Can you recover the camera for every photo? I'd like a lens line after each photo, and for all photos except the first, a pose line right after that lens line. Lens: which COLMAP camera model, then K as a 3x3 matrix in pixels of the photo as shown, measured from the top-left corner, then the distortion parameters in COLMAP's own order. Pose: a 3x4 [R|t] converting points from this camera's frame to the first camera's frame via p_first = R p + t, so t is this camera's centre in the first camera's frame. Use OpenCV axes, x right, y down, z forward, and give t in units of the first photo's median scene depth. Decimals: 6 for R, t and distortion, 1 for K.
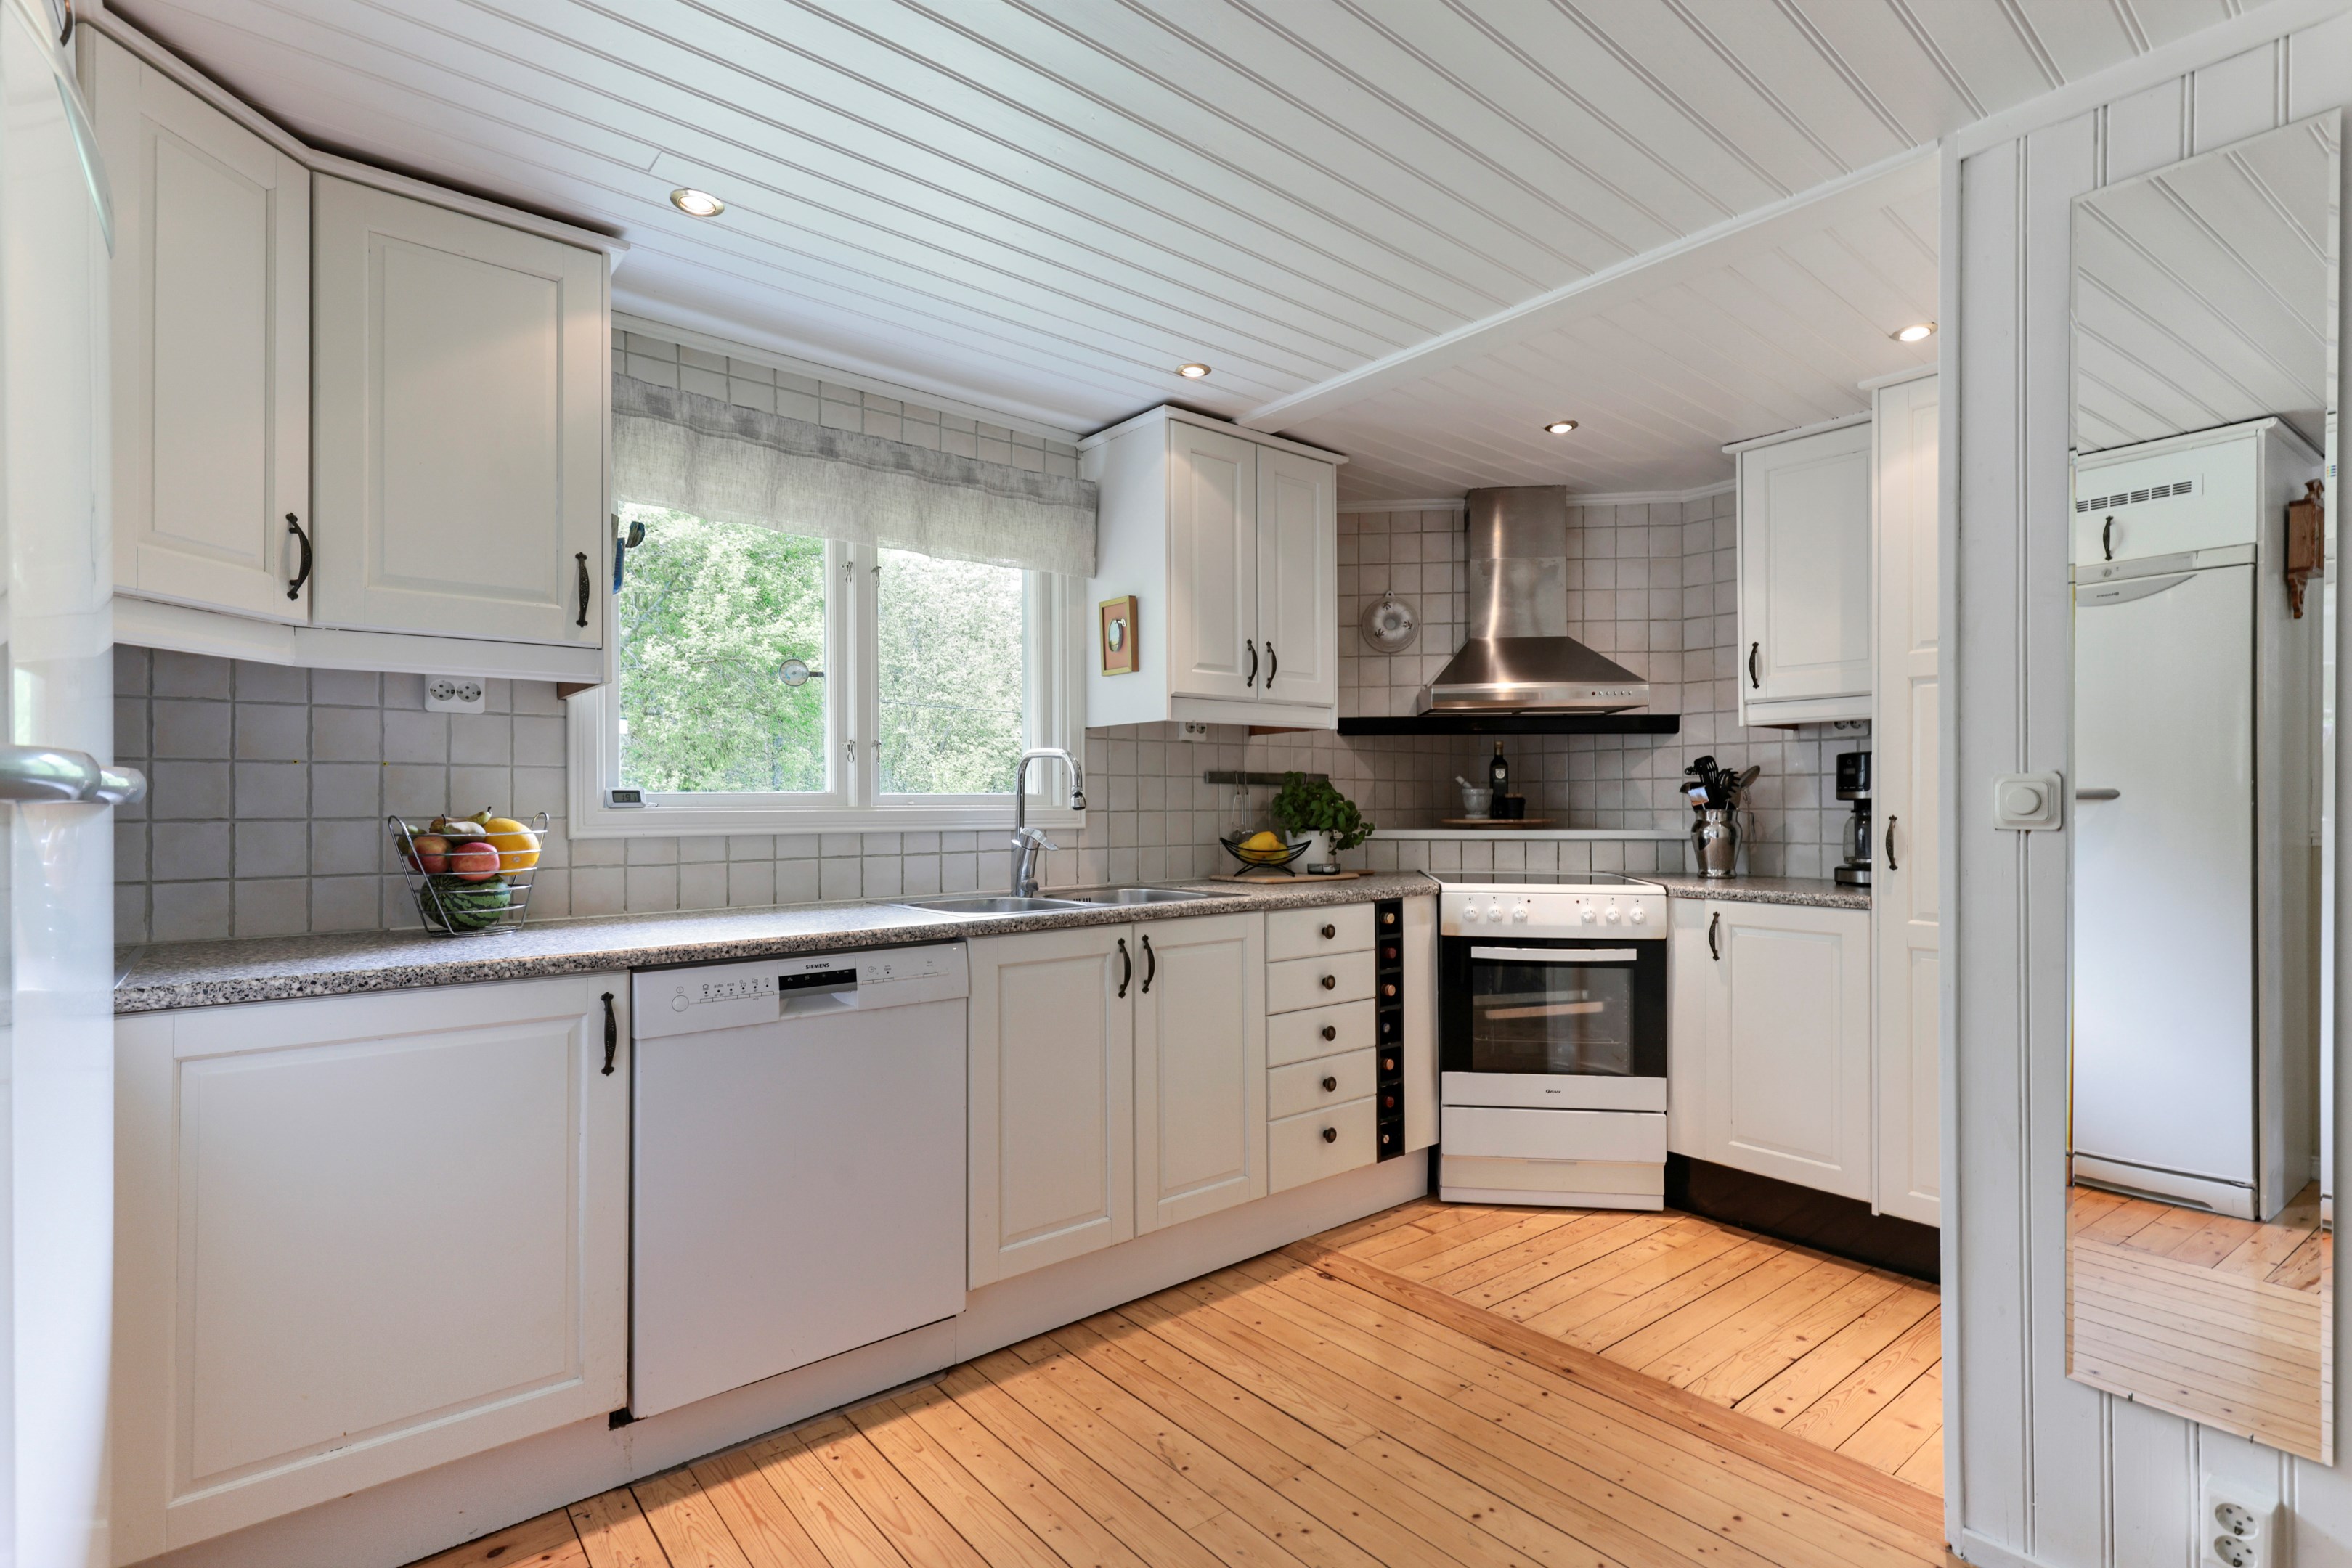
lens RADIAL K [[1049.9, 0, 1122.9], [0, 1049.9, 795.0], [0, 0, 1]] dist [-0.005933, -0.002437]
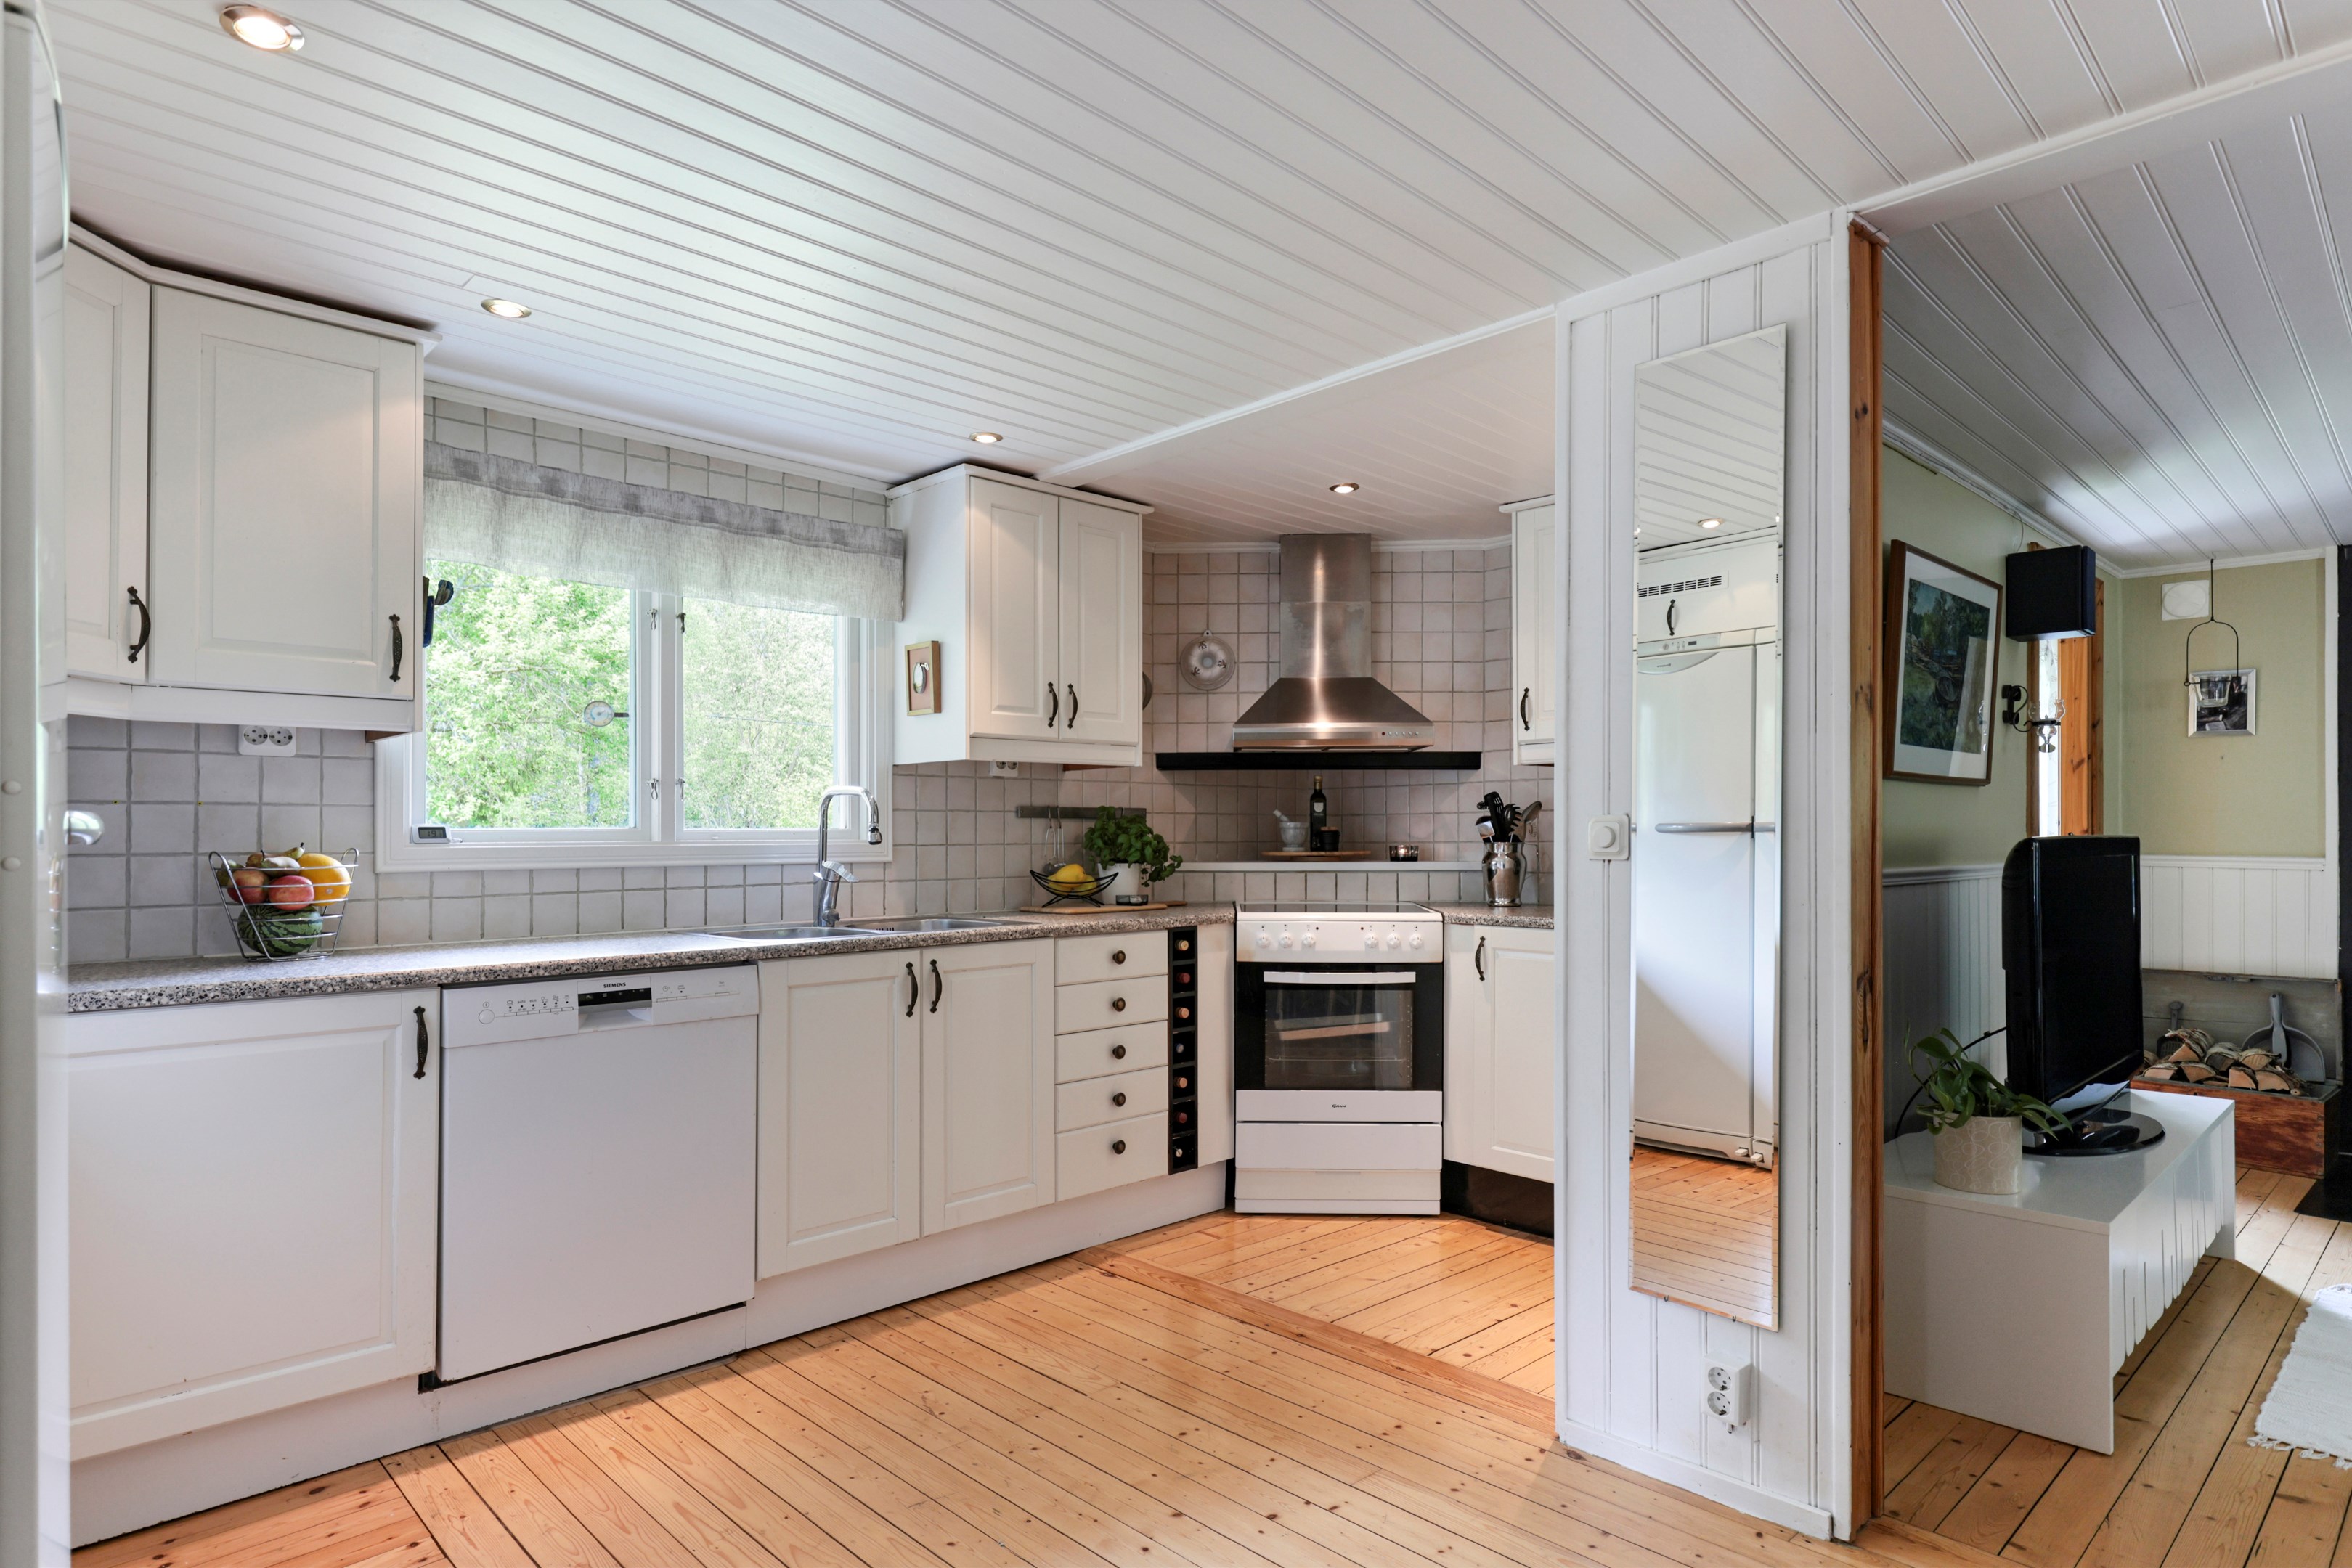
lens RADIAL K [[1268.3, 0, 1177.5], [0, 1268.3, 806.2], [0, 0, 1]] dist [-0.007449, -0.001469]
pose [[0.993908, 0.001055, 0.110205, 0.105928], [0.000395, 0.999914, -0.013142, -0.006523], [-0.110209, 0.013105, 0.993822, -0.278062]]
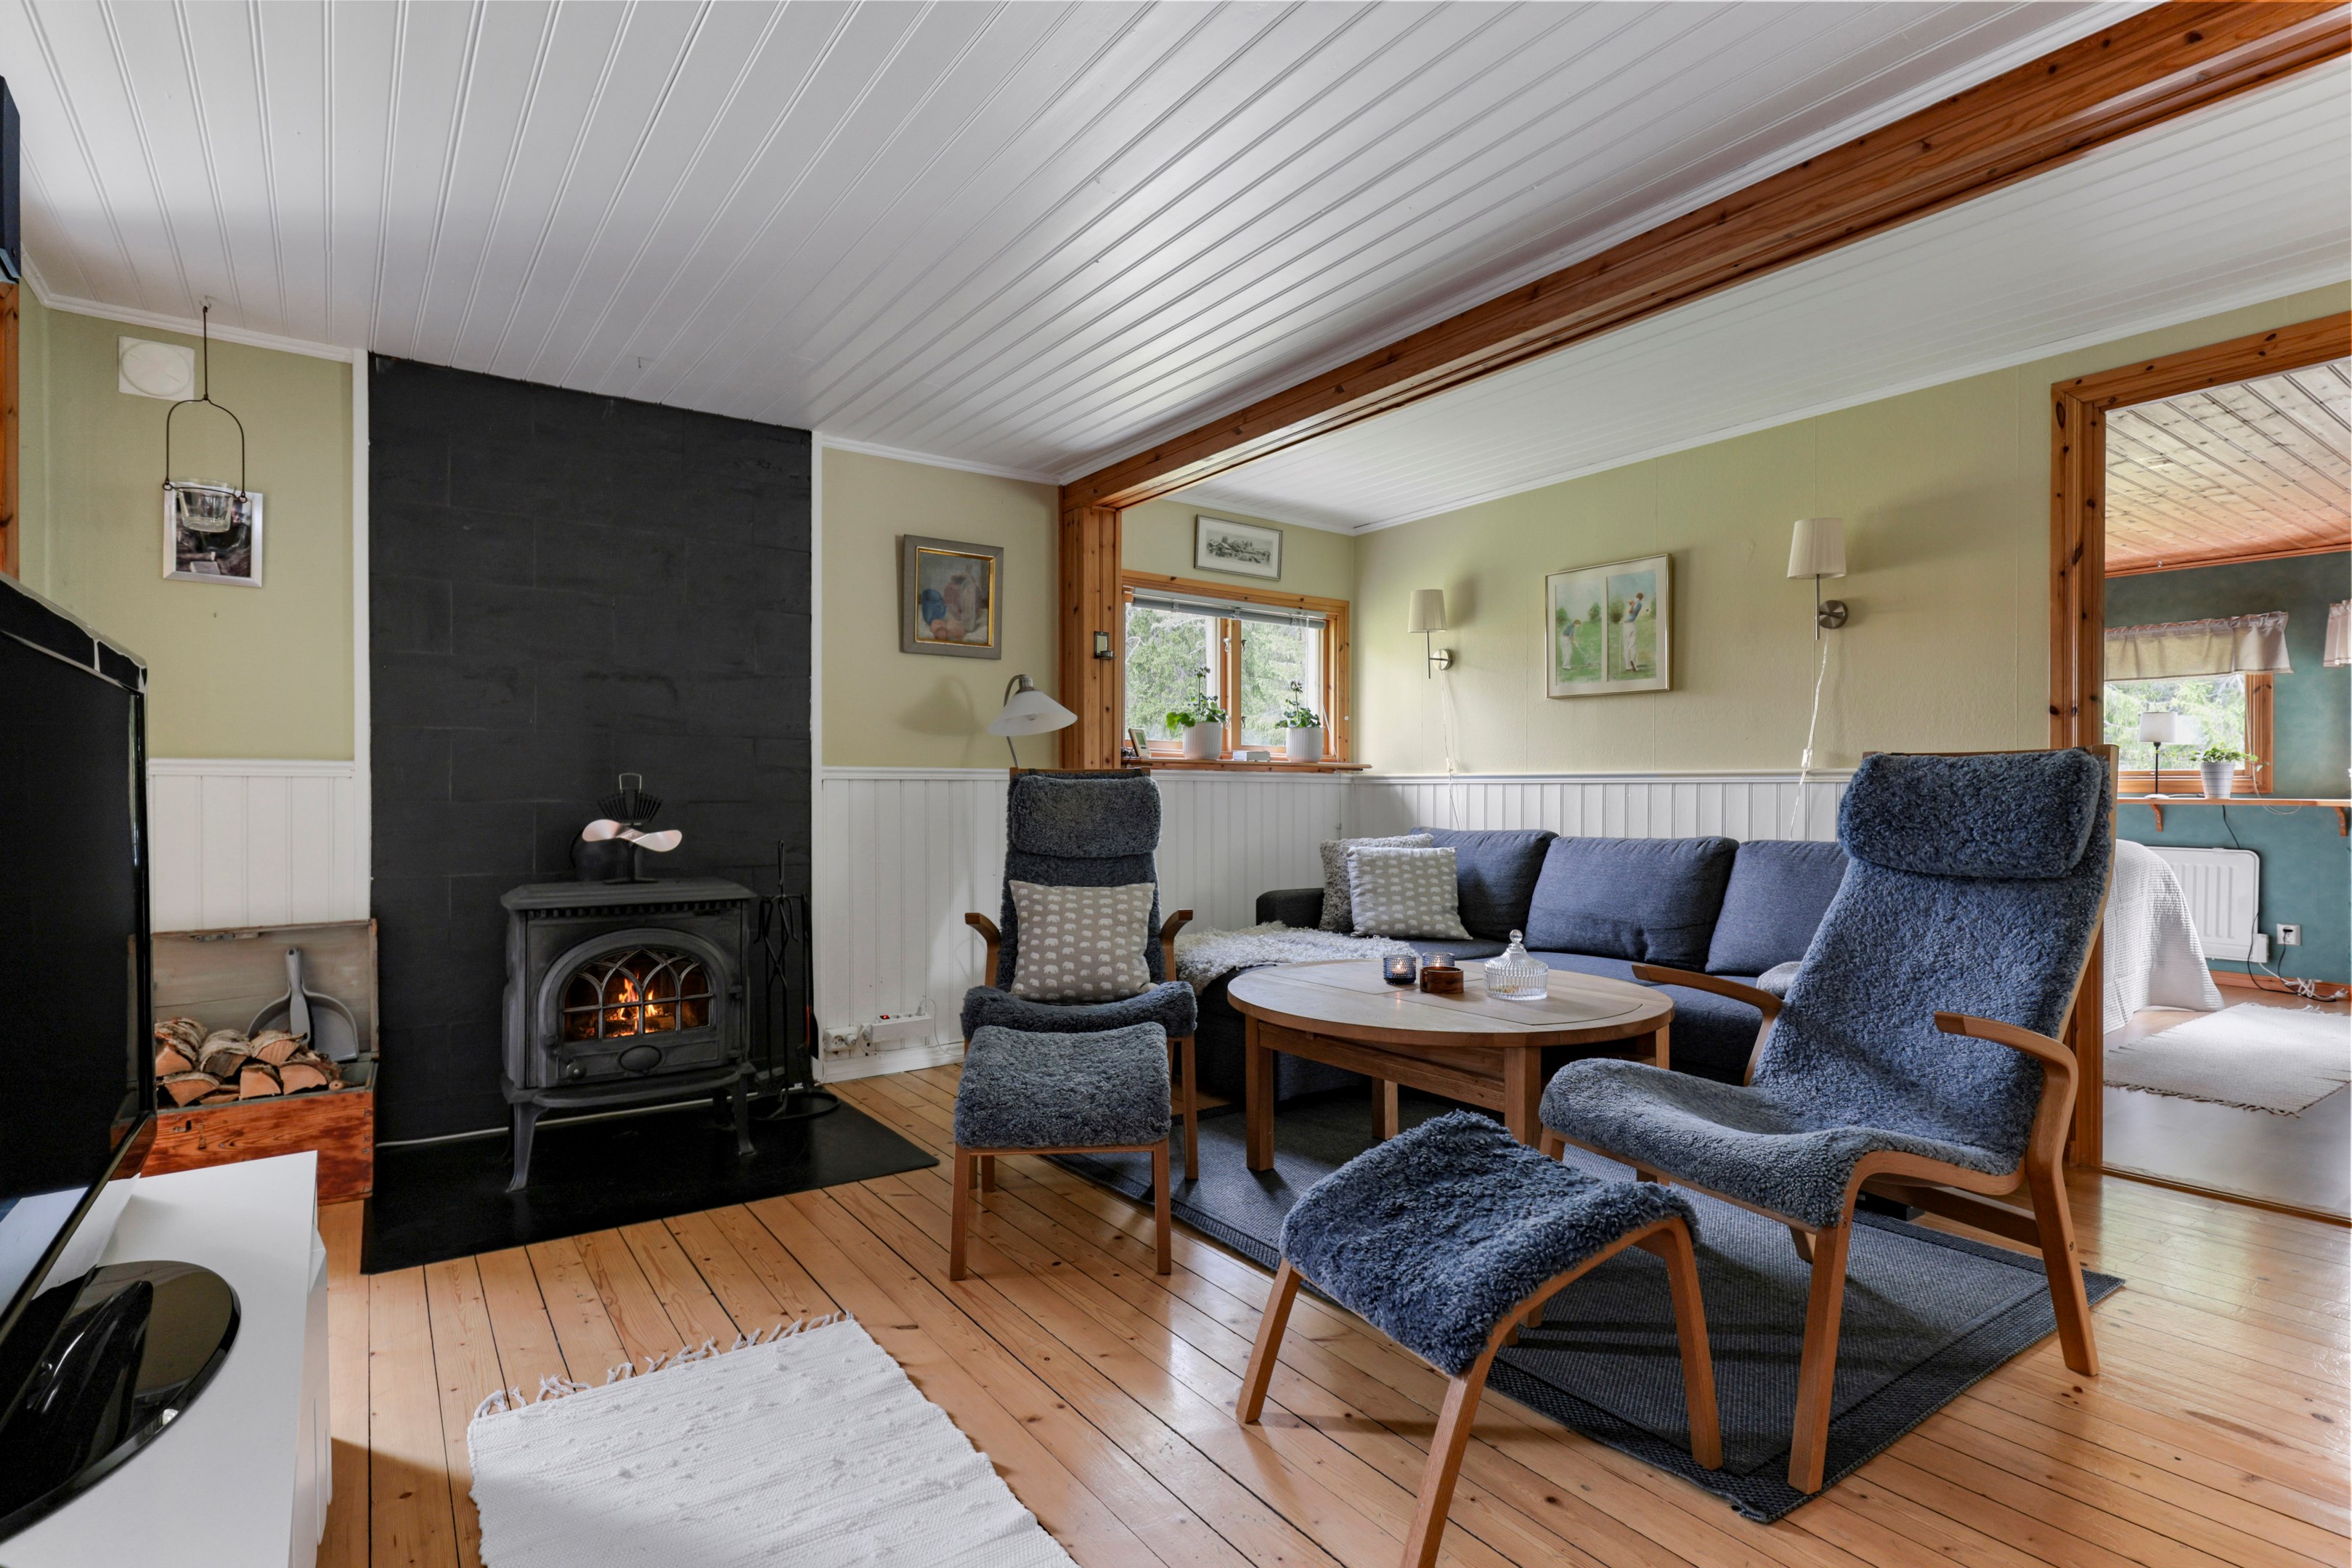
lens RADIAL K [[1181.6, 0, 1167.4], [0, 1181.6, 799.4], [0, 0, 1]] dist [0.009291, -0.002277]
pose [[0.024459, -0.009073, 0.999660, 0.612943], [-0.004048, 0.999950, 0.009175, 0.062557], [-0.999693, -0.004271, 0.024421, 0.342311]]
